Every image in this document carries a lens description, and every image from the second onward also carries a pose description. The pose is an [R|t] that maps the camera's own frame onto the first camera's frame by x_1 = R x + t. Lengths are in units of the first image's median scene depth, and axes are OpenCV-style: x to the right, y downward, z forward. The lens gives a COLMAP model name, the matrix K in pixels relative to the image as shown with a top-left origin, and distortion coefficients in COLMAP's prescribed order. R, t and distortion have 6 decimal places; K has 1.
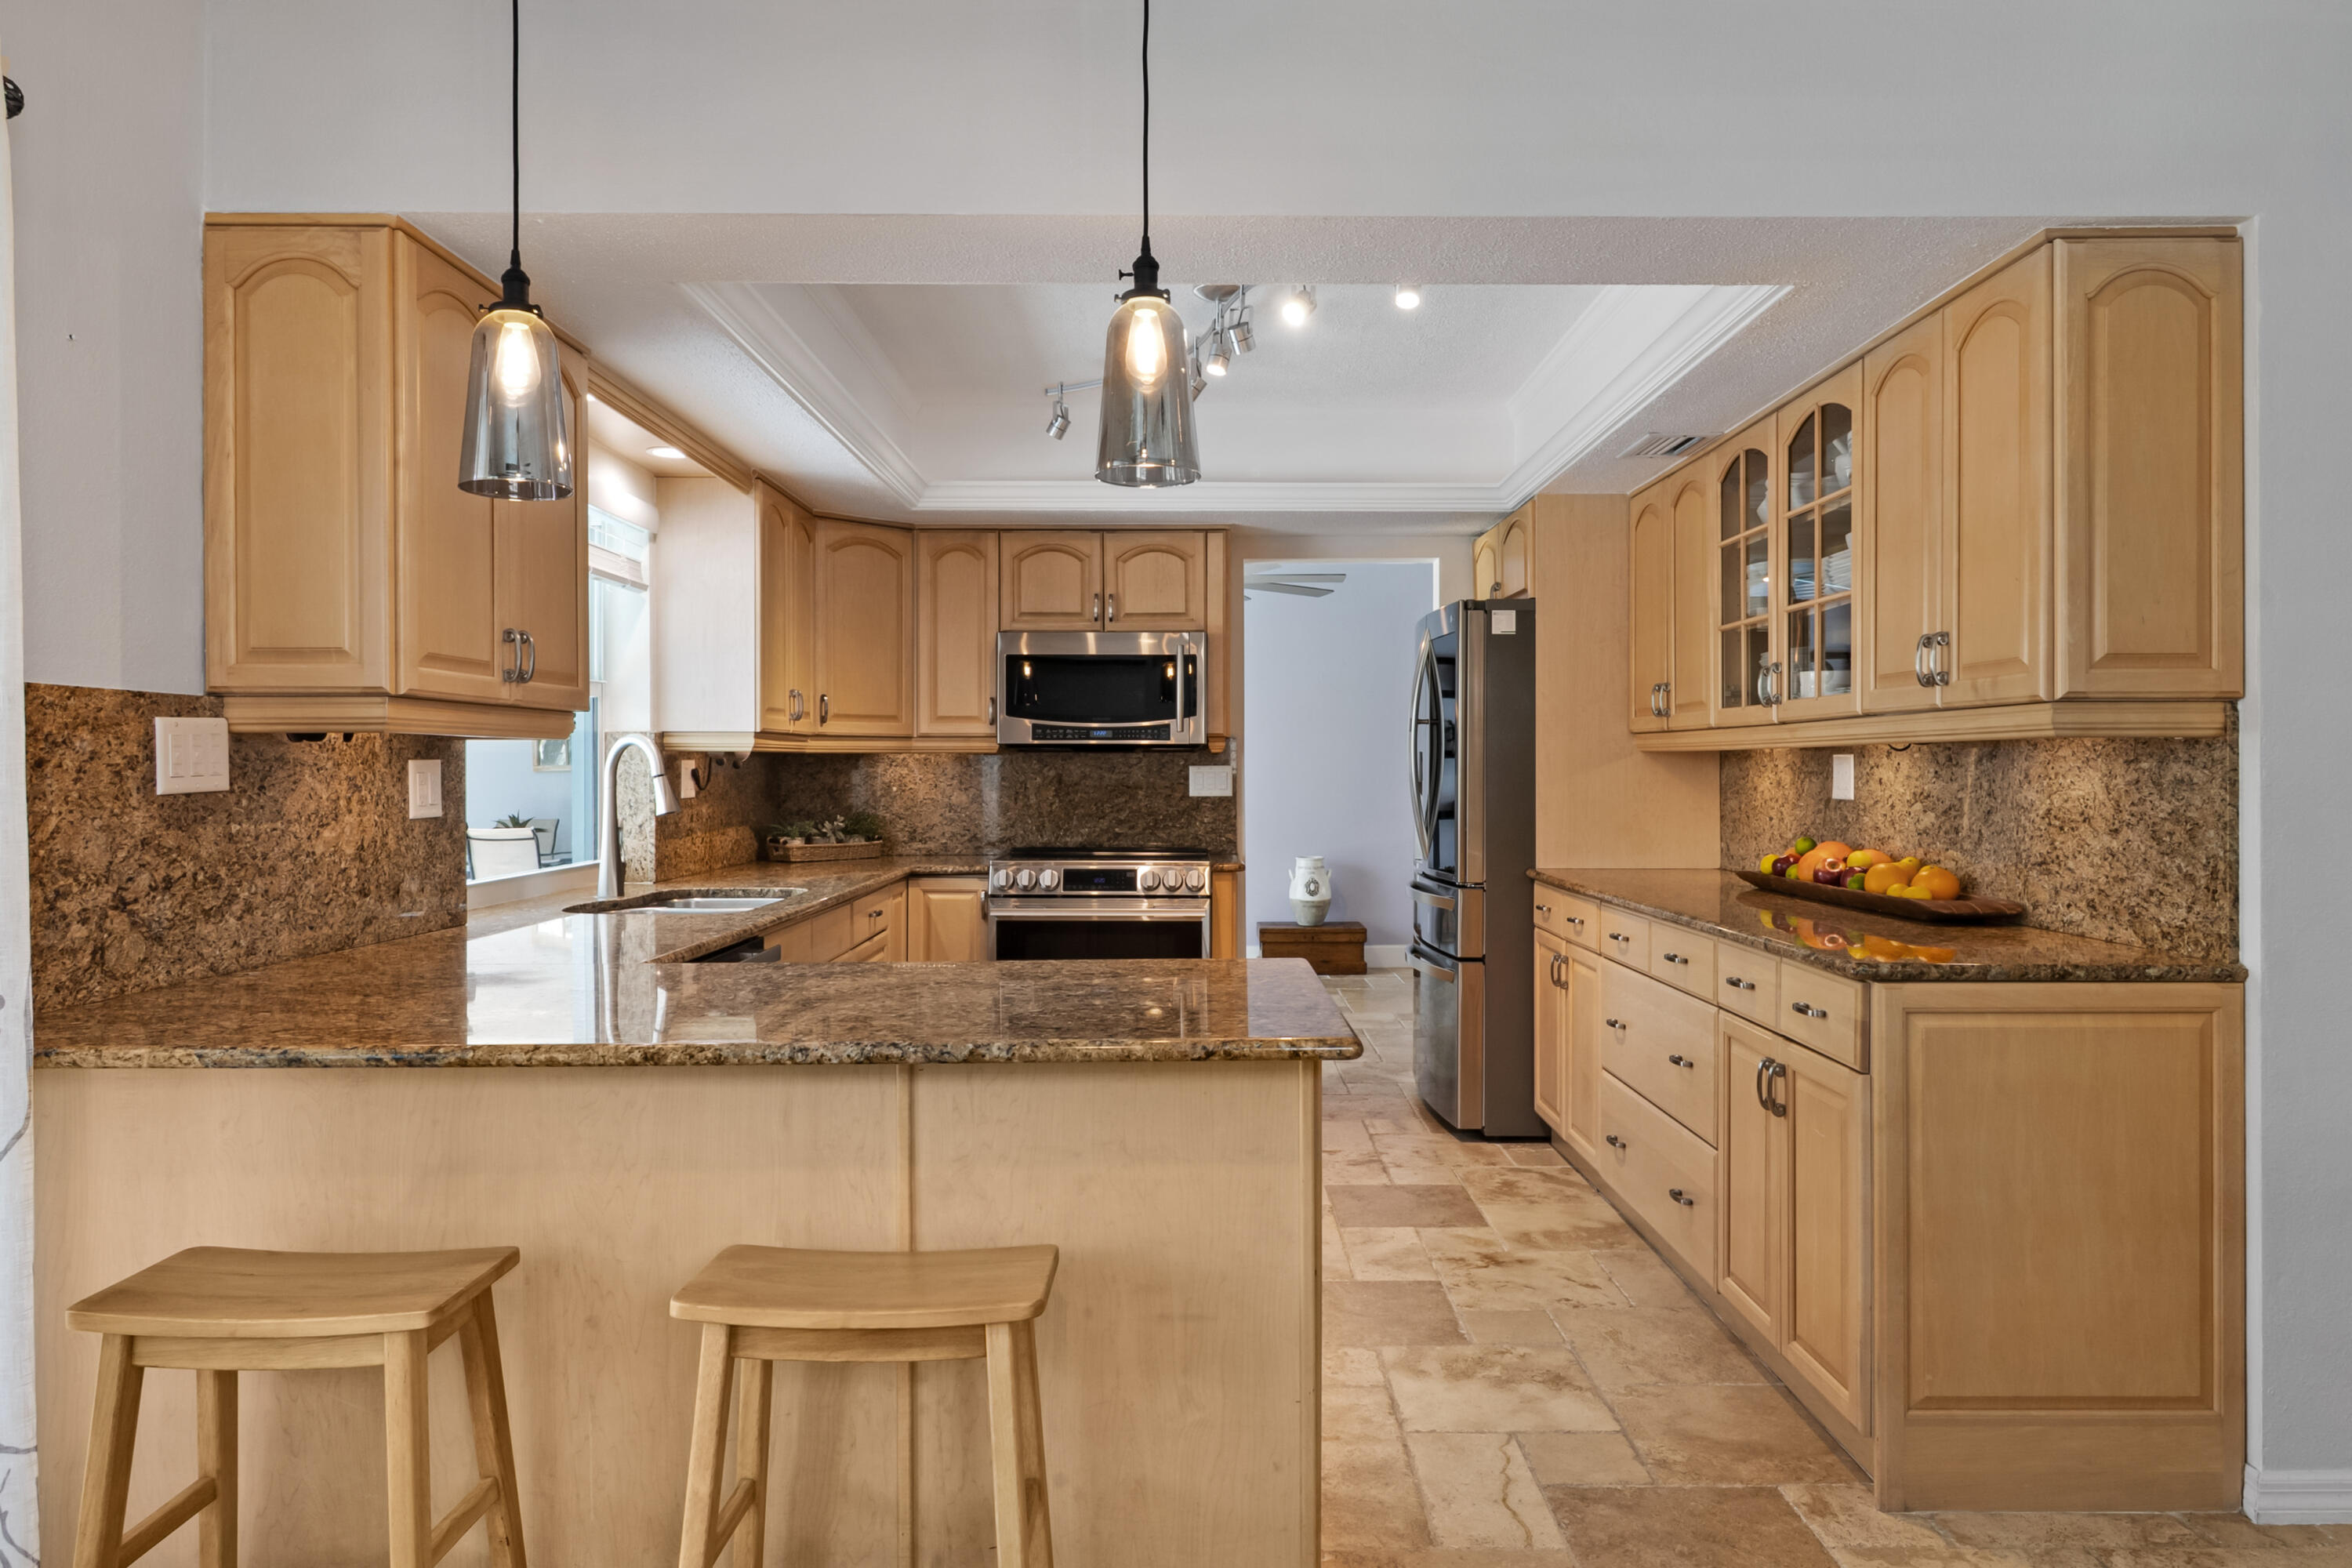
lens RADIAL K [[1504.0, 0, 1175.9], [0, 1504.0, 765.1], [0, 0, 1]] dist [0.007016, -0.003066]
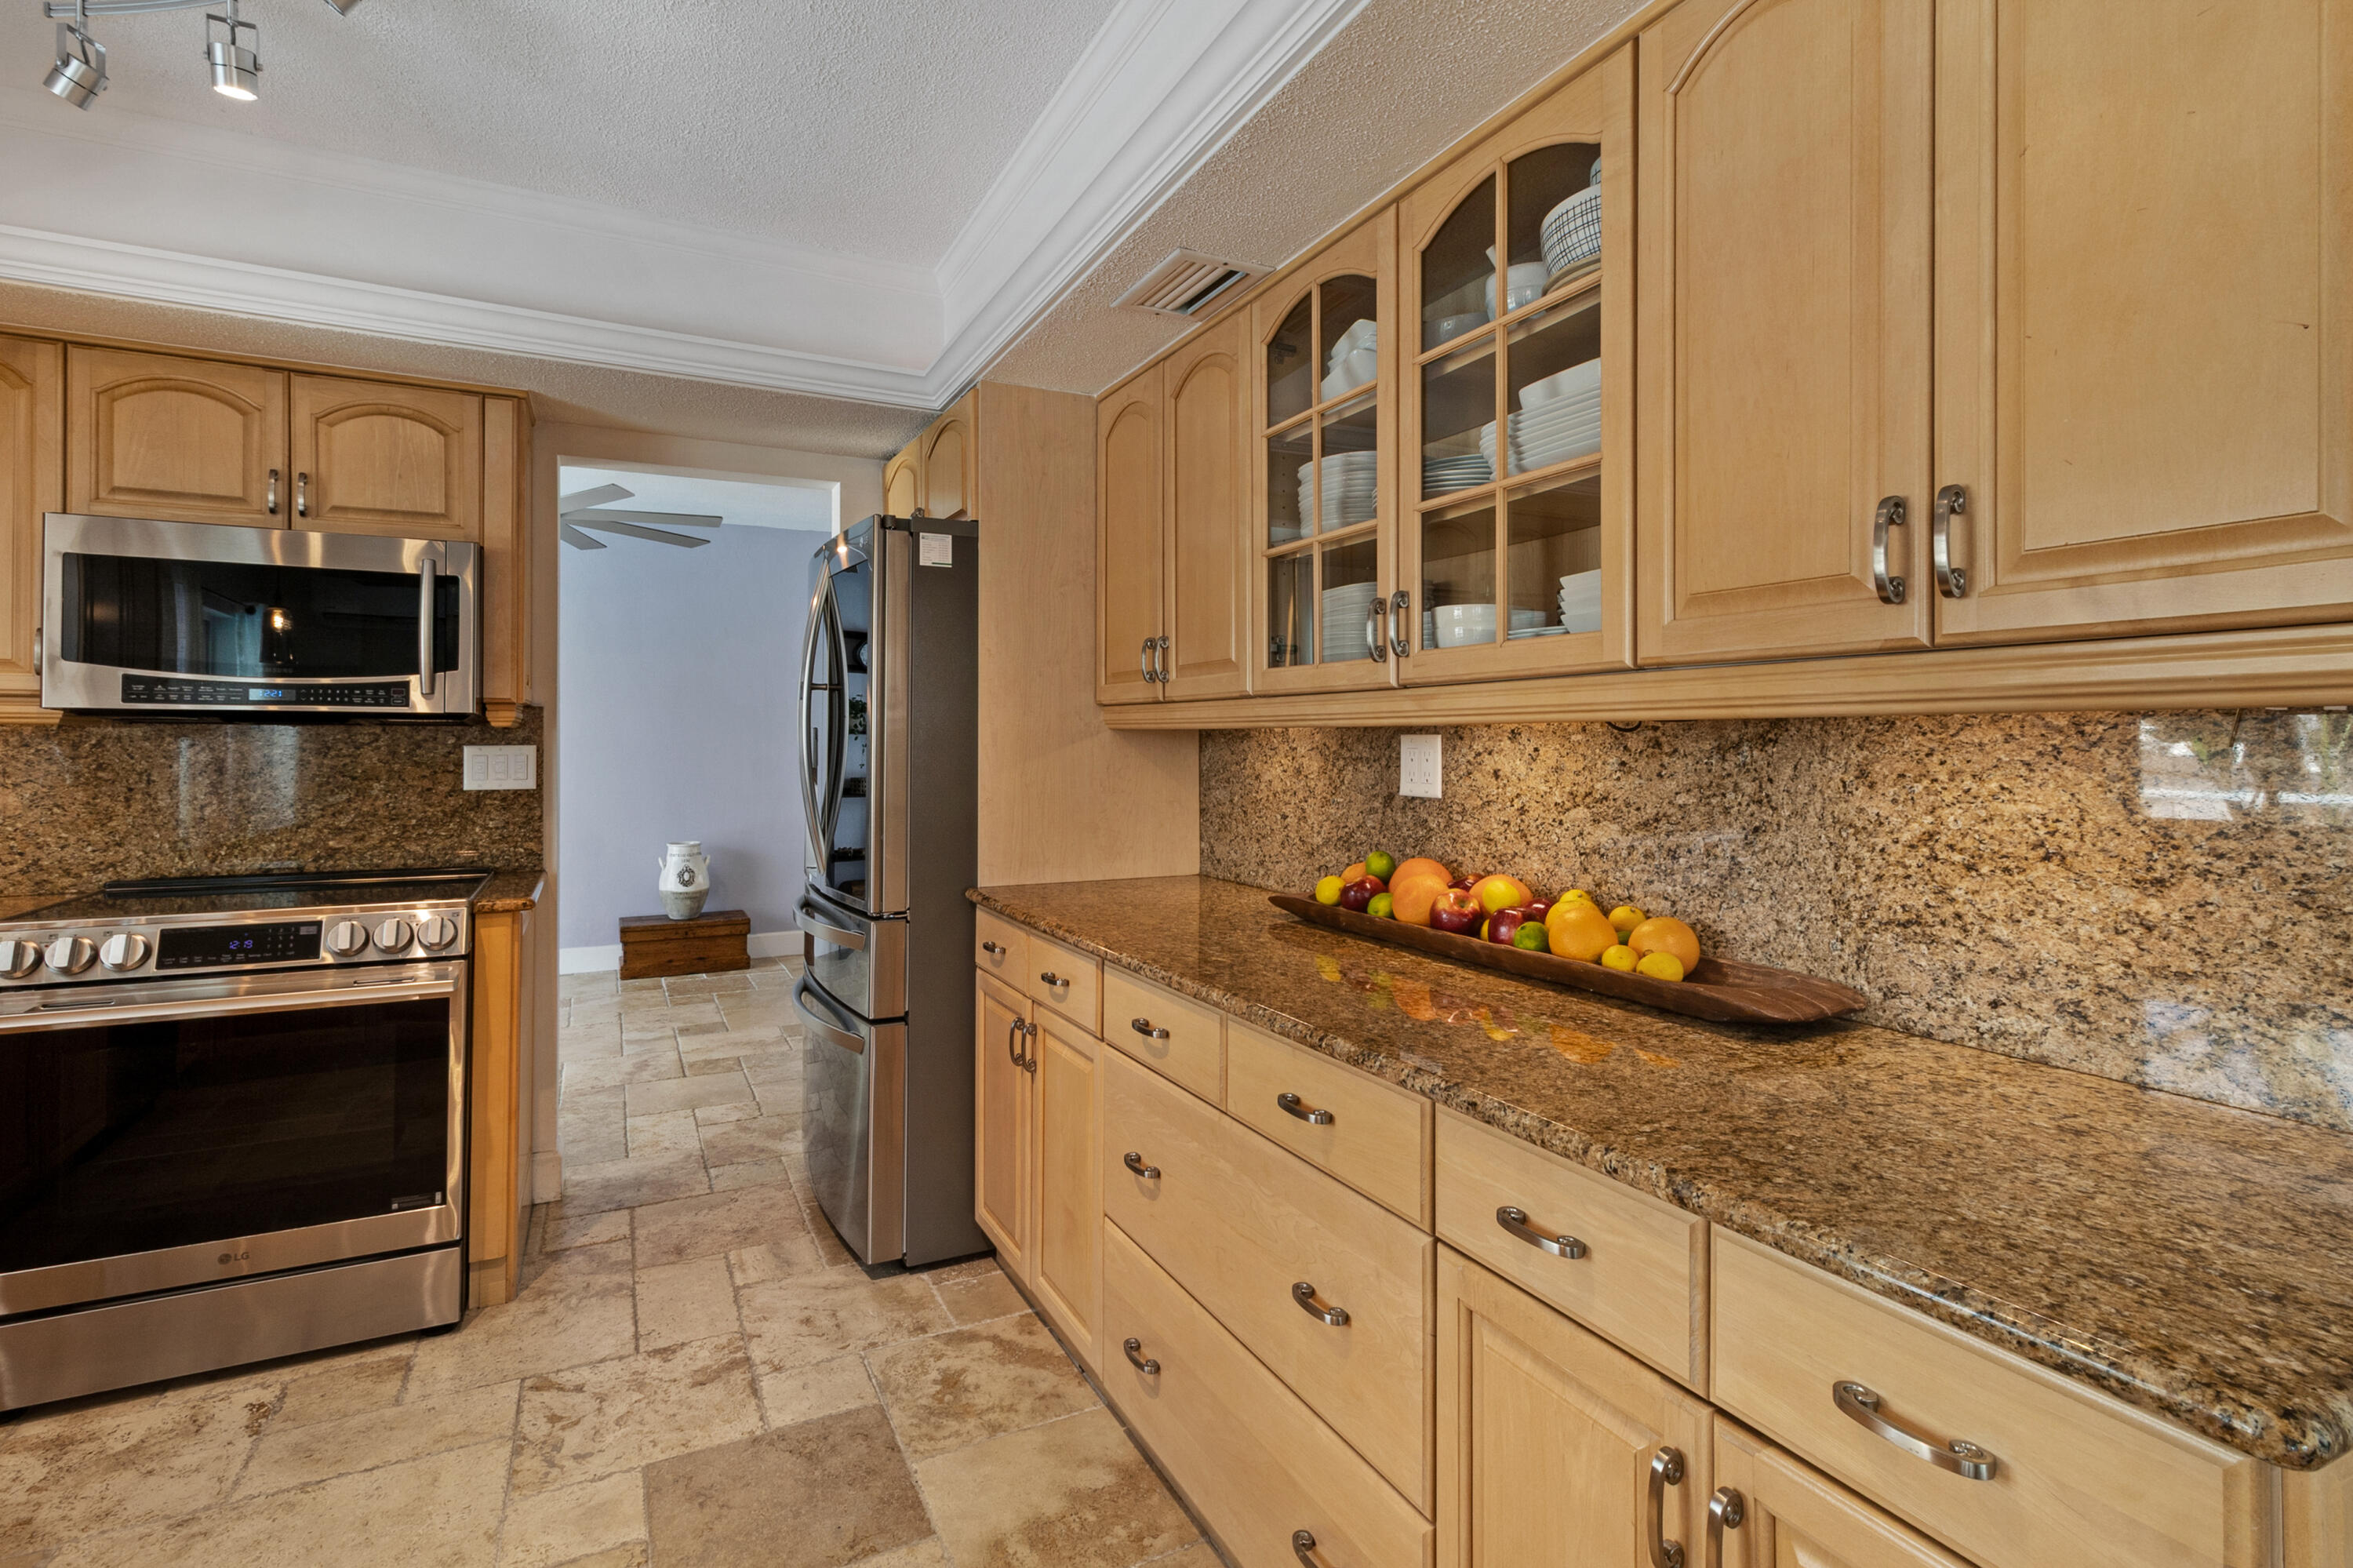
lens RADIAL K [[1121.3, 0, 1181.2], [0, 1121.3, 732.1], [0, 0, 1]] dist [0.010222, 0.000213]
pose [[0.886333, 0.005210, 0.463019, 0.080527], [-0.002720, 0.999978, -0.006045, -0.004531], [-0.463041, 0.004099, 0.886328, 0.517622]]
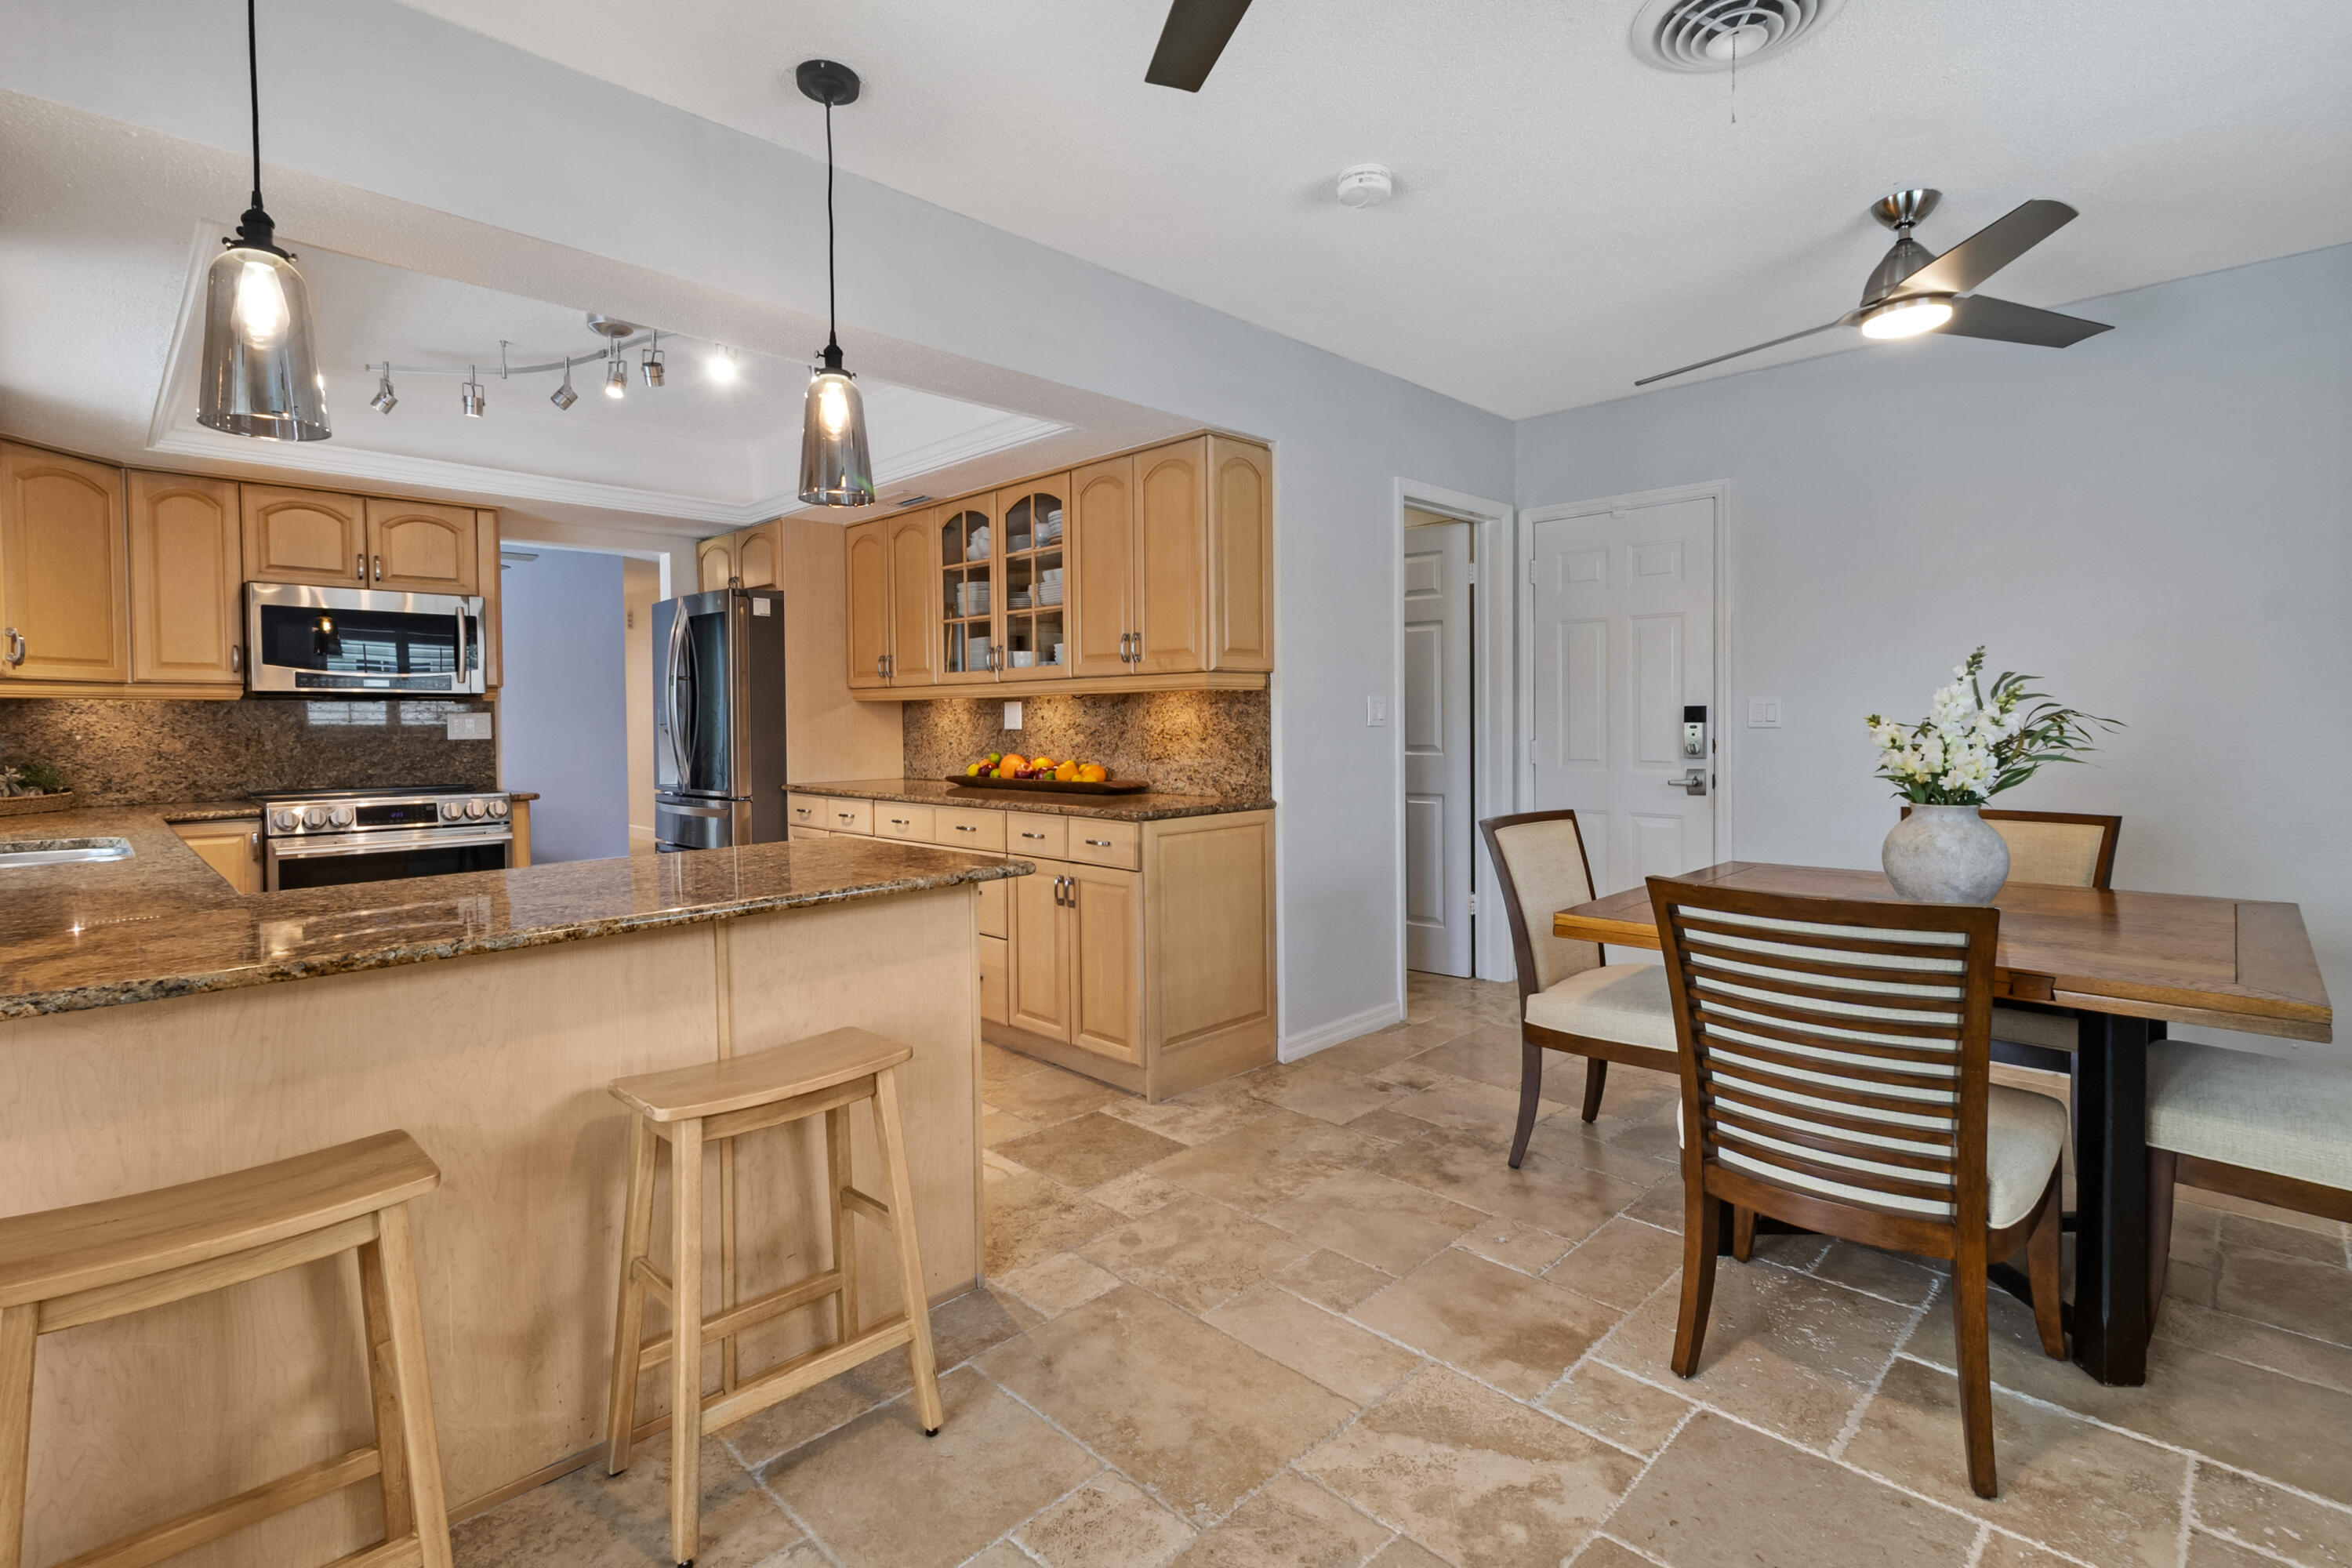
lens RADIAL K [[1120.7, 0, 1180.7], [0, 1120.7, 732.1], [0, 0, 1]] dist [0.010222, 0.000213]
pose [[0.699013, -0.014419, 0.714964, -0.280128], [0.006536, 0.999884, 0.013775, 0.009243], [-0.715079, -0.004955, 0.699026, 0.005426]]
